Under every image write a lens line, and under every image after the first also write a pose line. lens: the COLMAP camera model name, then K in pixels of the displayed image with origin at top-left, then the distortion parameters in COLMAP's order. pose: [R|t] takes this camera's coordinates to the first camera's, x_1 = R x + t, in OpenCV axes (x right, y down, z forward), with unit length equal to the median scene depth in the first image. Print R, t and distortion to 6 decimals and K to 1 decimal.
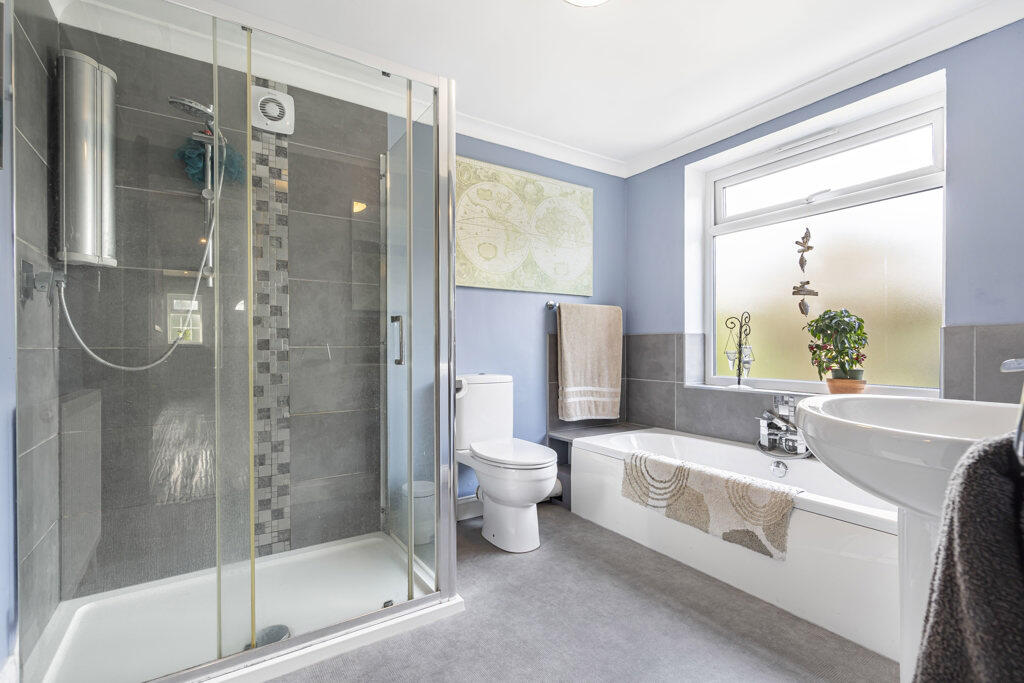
lens RADIAL K [[470.7, 0, 514.1], [0, 470.7, 346.4], [0, 0, 1]] dist [-0.005129, 0.002670]
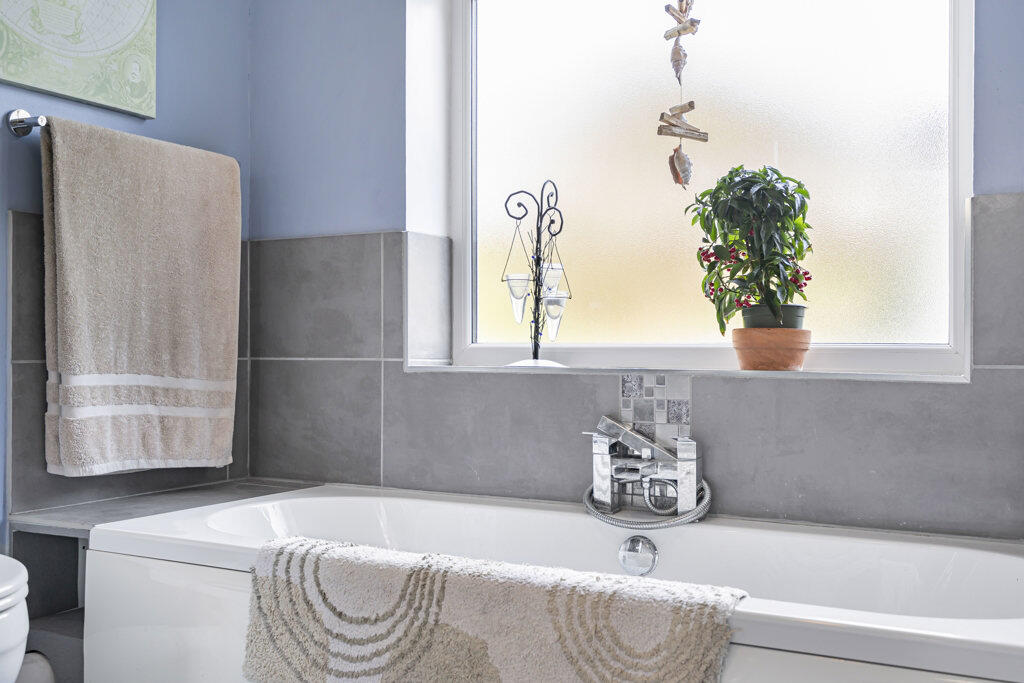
lens RADIAL K [[1055.7, 0, 510.9], [0, 1055.7, 343.2], [0, 0, 1]] dist [0.007317, 0.000000]
pose [[0.883052, 0.001993, 0.469271, 0.038995], [-0.003087, 0.999994, 0.001563, 0.068849], [-0.469265, -0.002829, 0.883053, 0.222942]]
